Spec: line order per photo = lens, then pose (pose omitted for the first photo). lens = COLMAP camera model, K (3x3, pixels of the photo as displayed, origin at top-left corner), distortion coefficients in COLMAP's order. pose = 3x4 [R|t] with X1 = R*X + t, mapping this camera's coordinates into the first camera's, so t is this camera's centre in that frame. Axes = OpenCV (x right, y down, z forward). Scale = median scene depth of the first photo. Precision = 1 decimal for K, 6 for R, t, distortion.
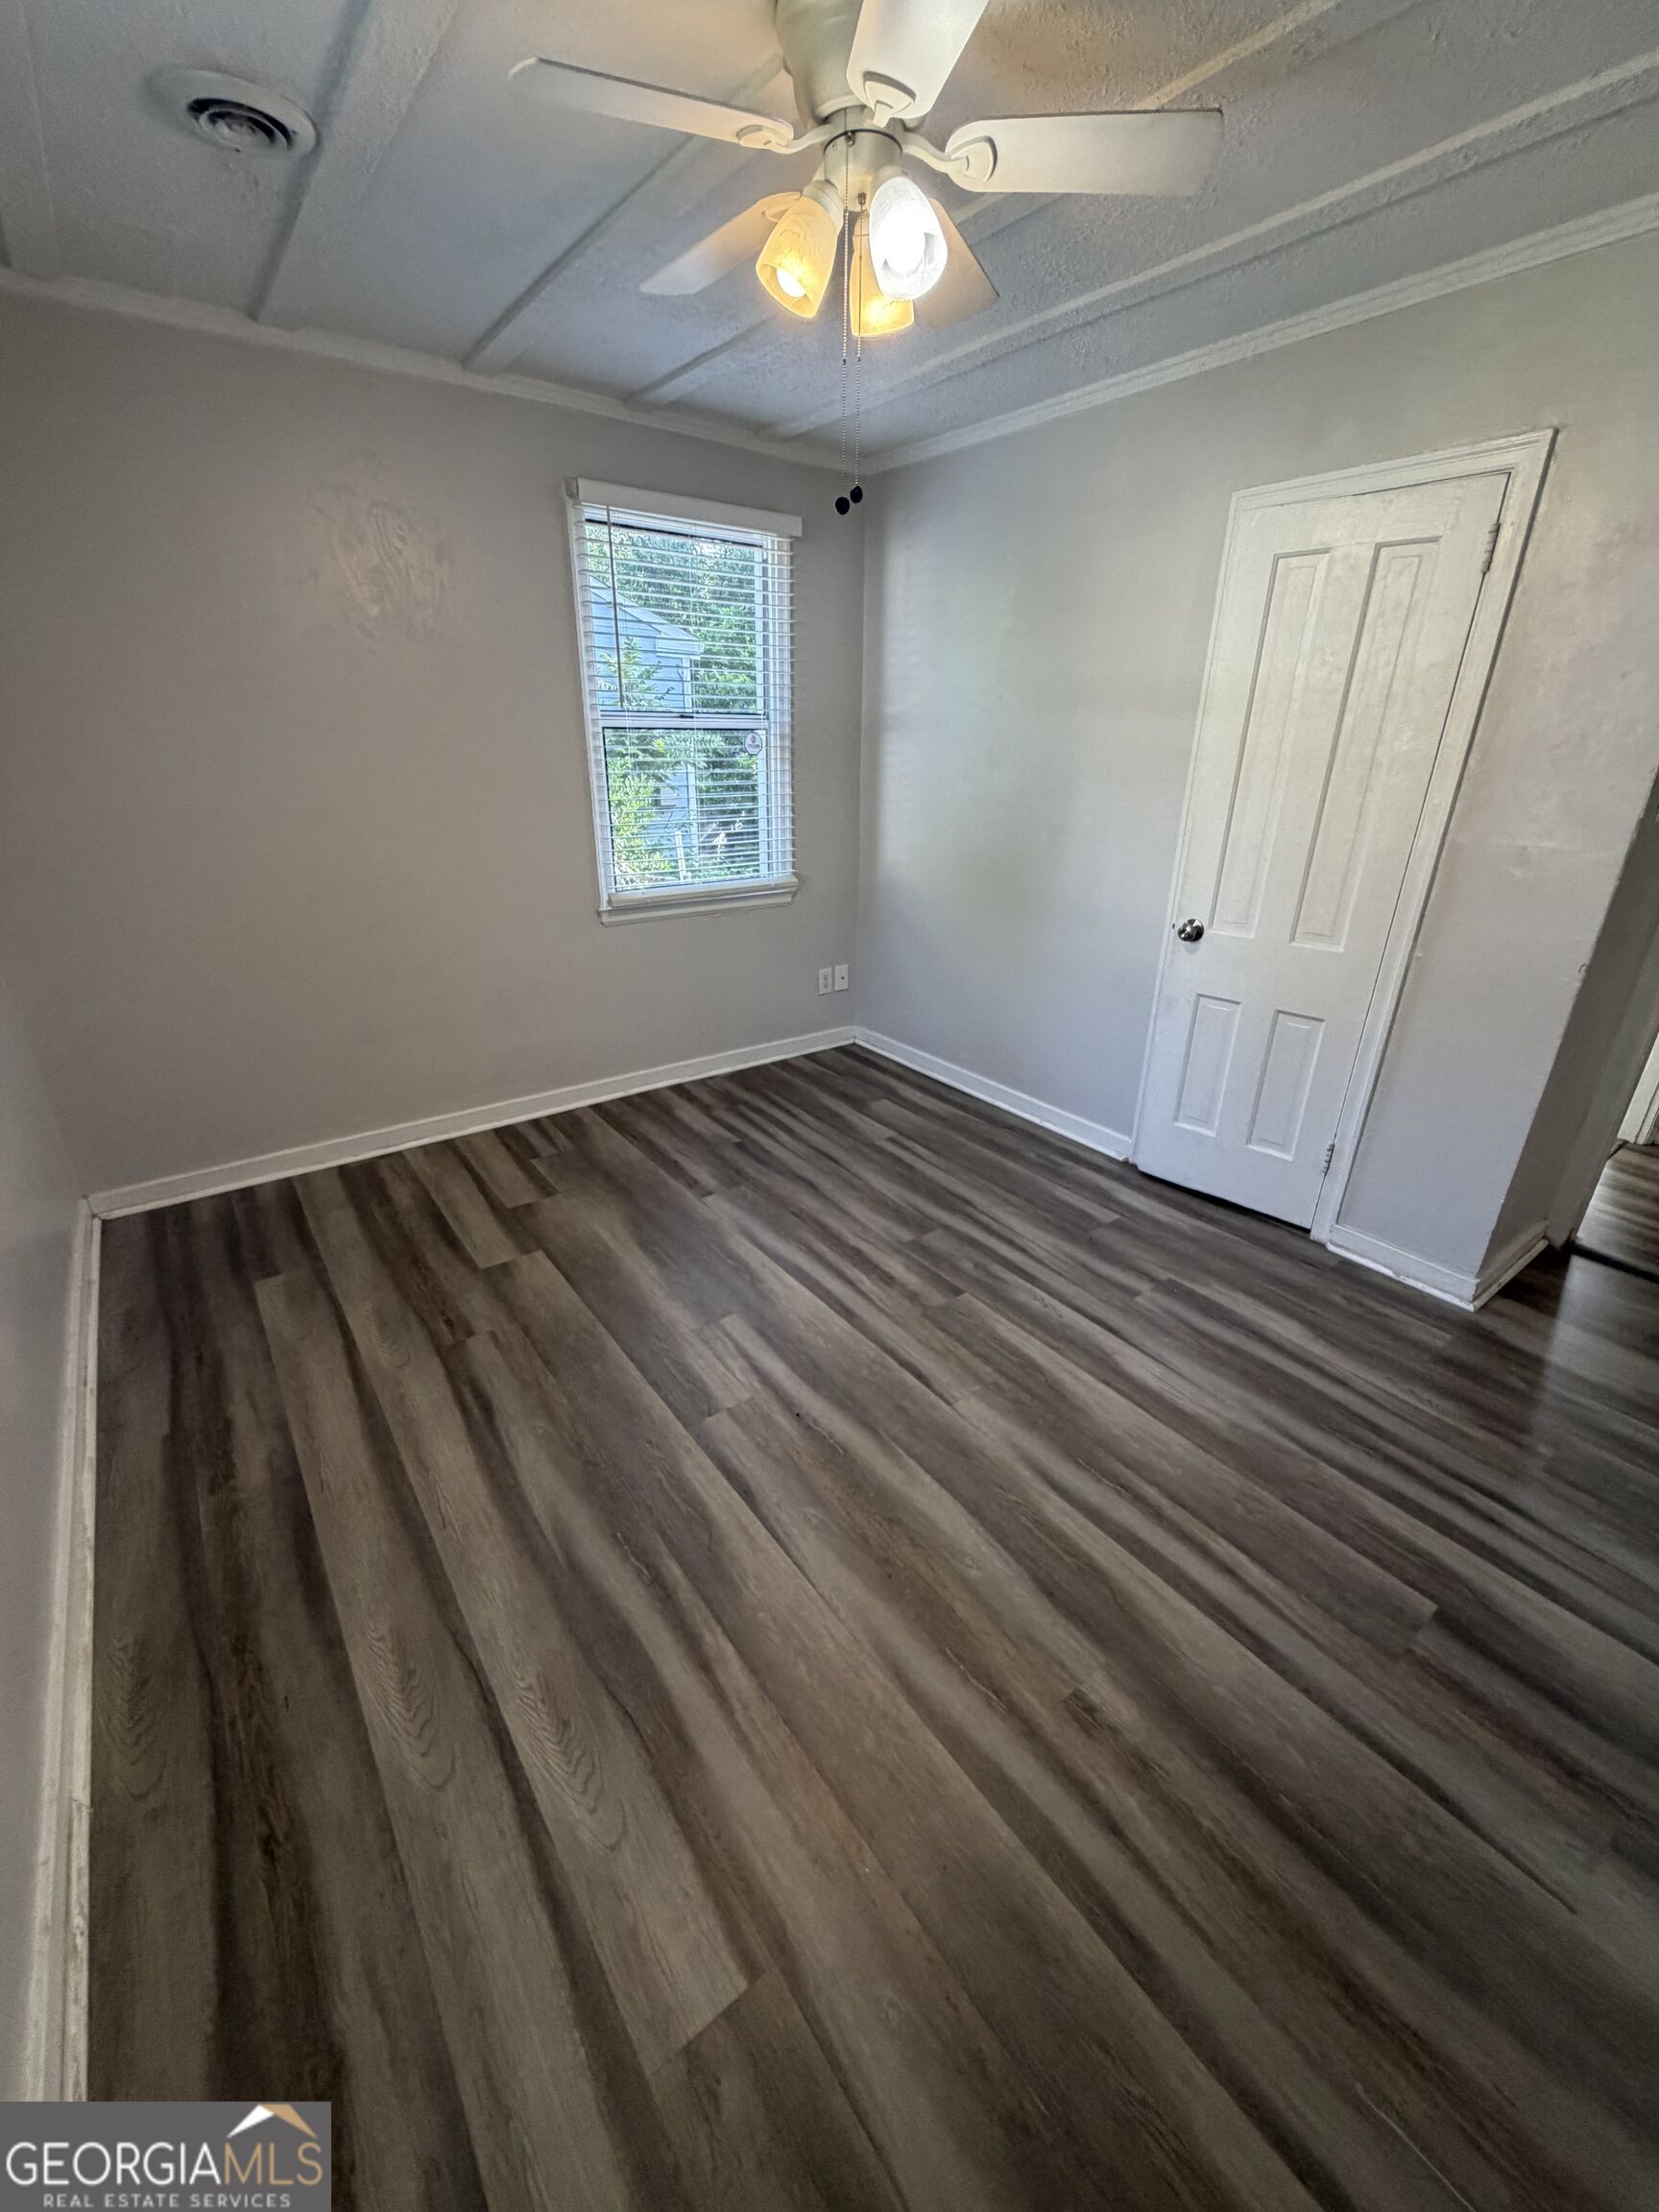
lens RADIAL K [[872.1, 0, 898.0], [0, 872.1, 1115.0], [0, 0, 1]] dist [-0.000736, -0.000161]
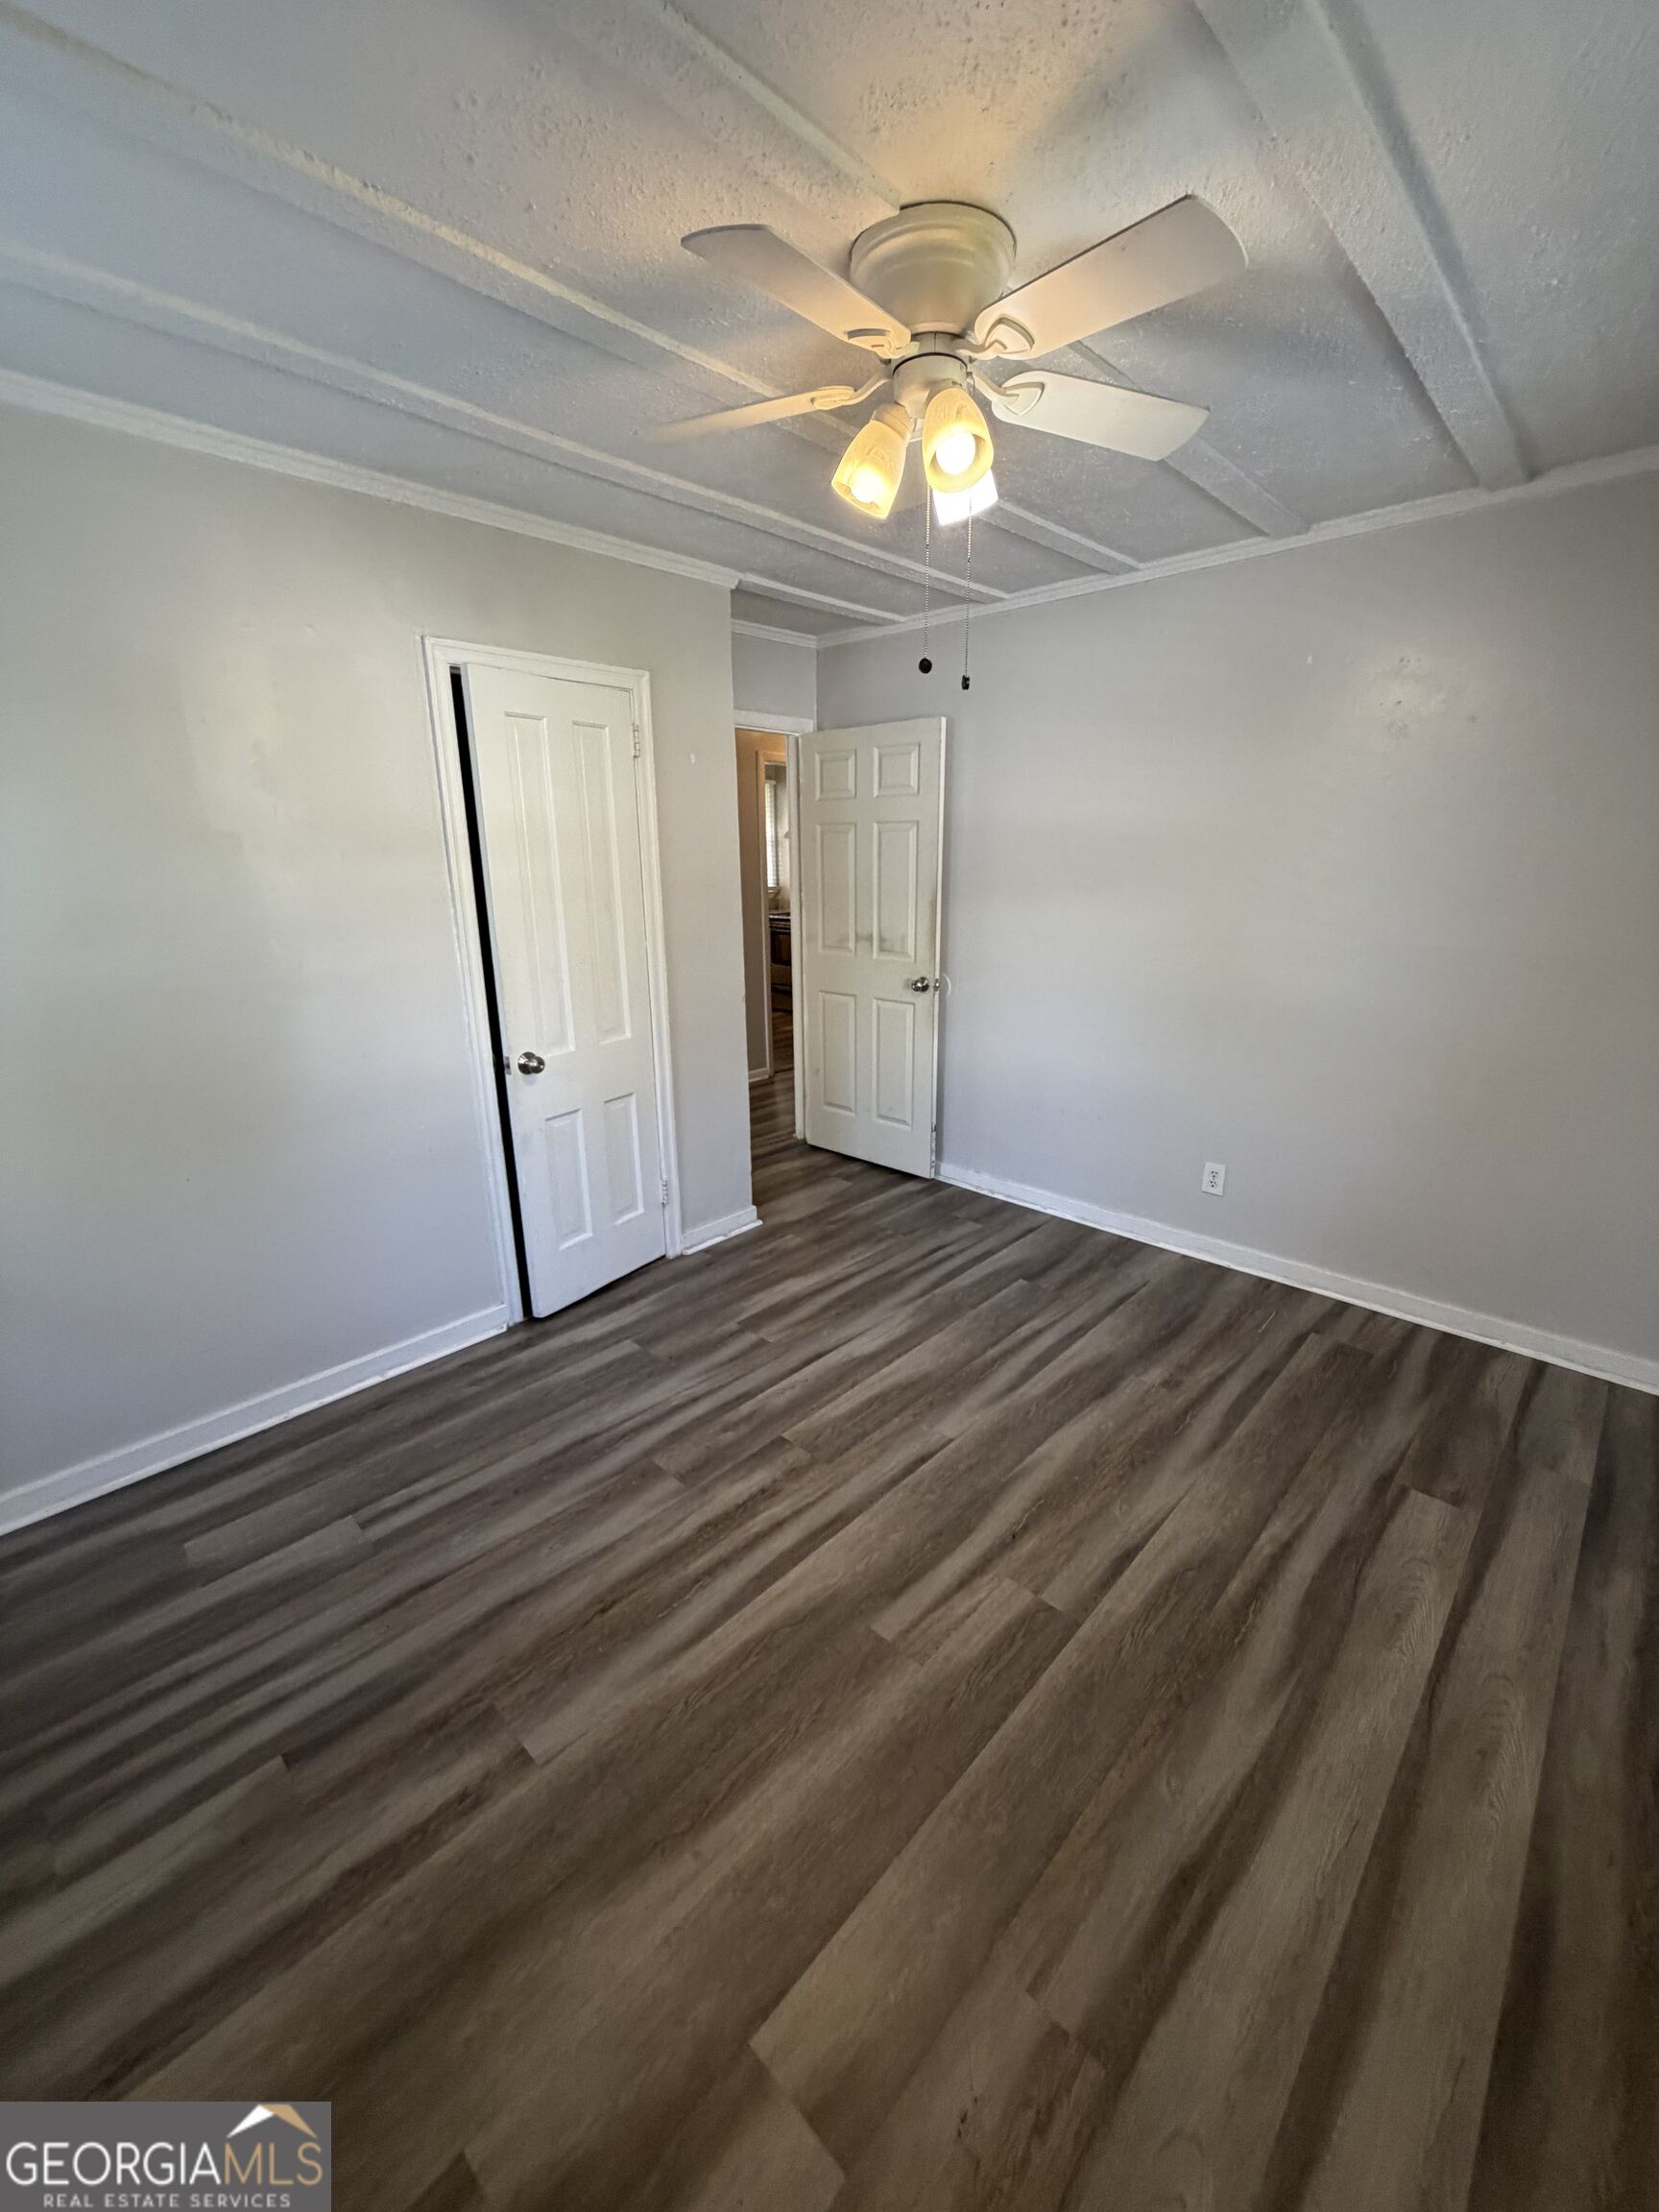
lens RADIAL K [[880.6, 0, 826.7], [0, 880.6, 1096.2], [0, 0, 1]] dist [-0.000760, -0.000370]
pose [[-0.118043, -0.279298, 0.952921, -0.795164], [0.410058, 0.860278, 0.302941, -0.408553], [-0.904388, 0.426513, 0.012979, 0.875065]]
